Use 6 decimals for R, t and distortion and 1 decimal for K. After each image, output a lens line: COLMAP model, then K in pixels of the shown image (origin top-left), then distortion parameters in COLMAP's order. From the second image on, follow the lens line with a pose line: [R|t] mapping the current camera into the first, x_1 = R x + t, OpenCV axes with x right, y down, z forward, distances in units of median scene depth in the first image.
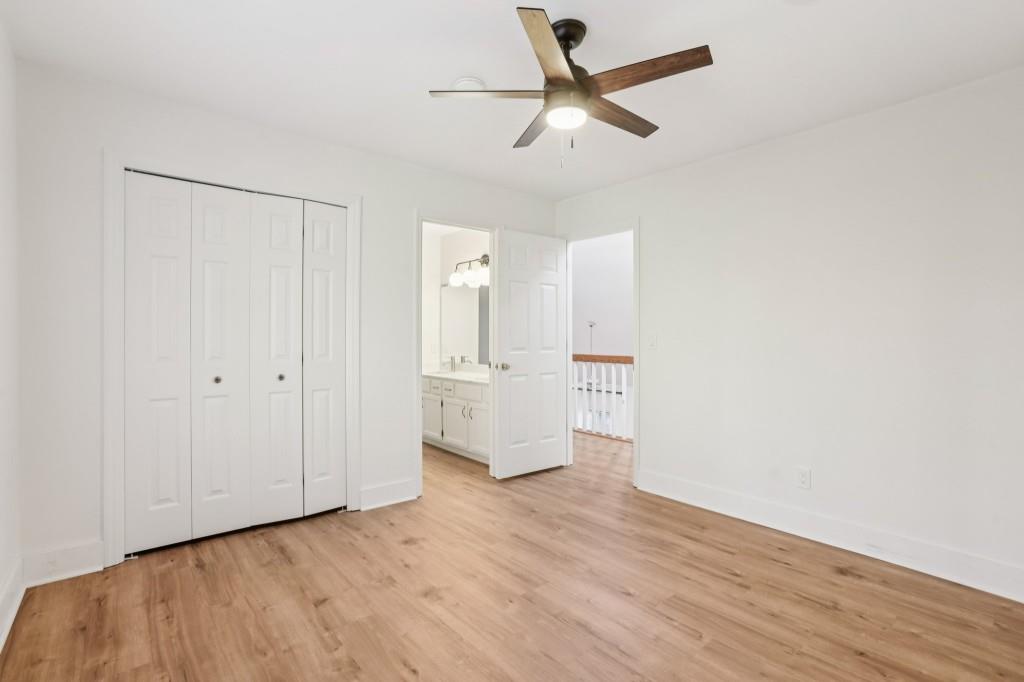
lens RADIAL K [[470.6, 0, 512.0], [0, 470.6, 341.0], [0, 0, 1]] dist [-0.092622, 0.045770]
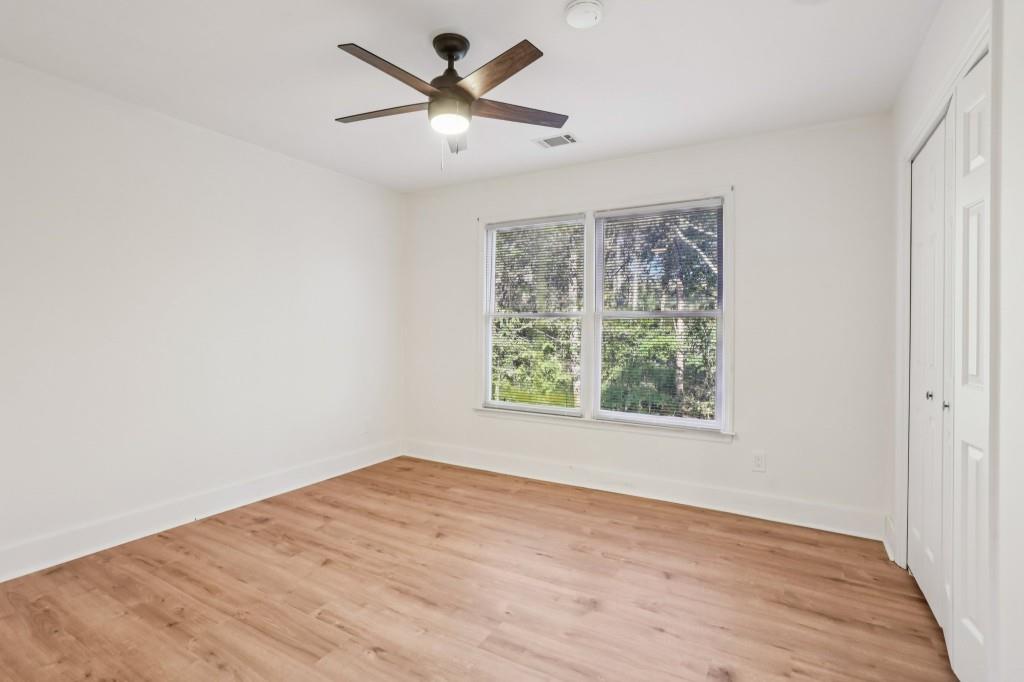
lens RADIAL K [[470.6, 0, 512.0], [0, 470.6, 341.0], [0, 0, 1]] dist [-0.092622, 0.045770]
pose [[-0.938623, -0.003013, -0.344933, 0.322168], [-0.014767, 0.999396, 0.031454, -0.025602], [0.344630, 0.034617, -0.938100, 1.897884]]
